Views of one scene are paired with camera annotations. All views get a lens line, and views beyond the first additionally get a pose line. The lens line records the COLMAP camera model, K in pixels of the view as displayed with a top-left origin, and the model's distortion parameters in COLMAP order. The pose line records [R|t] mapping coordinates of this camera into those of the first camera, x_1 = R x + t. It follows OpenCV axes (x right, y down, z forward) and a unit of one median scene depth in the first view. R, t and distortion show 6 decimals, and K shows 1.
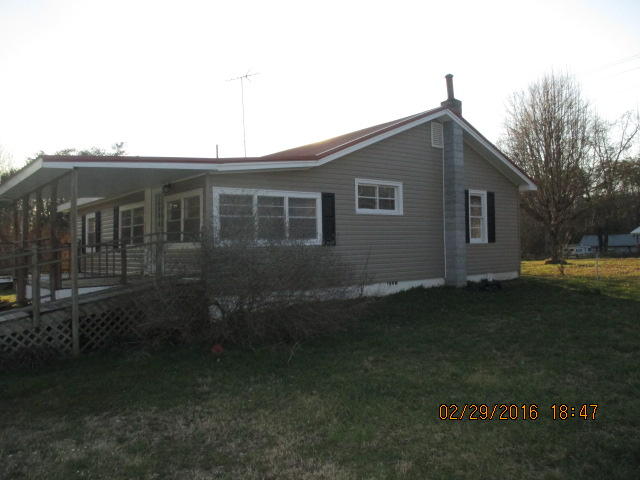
lens RADIAL K [[512.8, 0, 318.3], [0, 512.8, 239.3], [0, 0, 1]] dist [-0.040993, 0.006464]
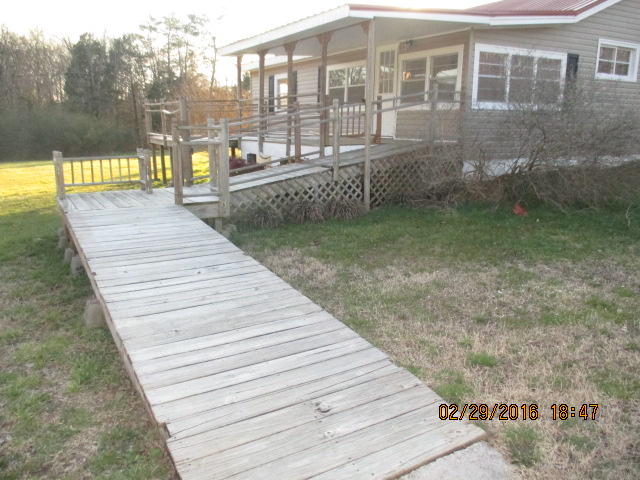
lens RADIAL K [[512.8, 0, 318.3], [0, 512.8, 239.3], [0, 0, 1]] dist [-0.040993, 0.006464]
pose [[0.986167, 0.064540, -0.152673, -0.244187], [-0.025295, 0.968891, 0.246193, 0.018556], [0.163812, -0.238926, 0.957121, -0.023499]]
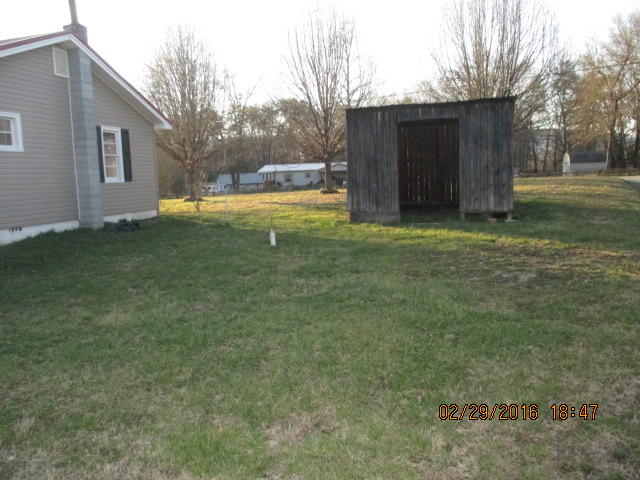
lens RADIAL K [[512.8, 0, 318.3], [0, 512.8, 239.3], [0, 0, 1]] dist [-0.040993, 0.006464]
pose [[0.802220, -0.079441, 0.591719, 0.047076], [0.013753, 0.993304, 0.114710, 0.009826], [-0.596870, -0.083885, 0.797941, -0.008375]]
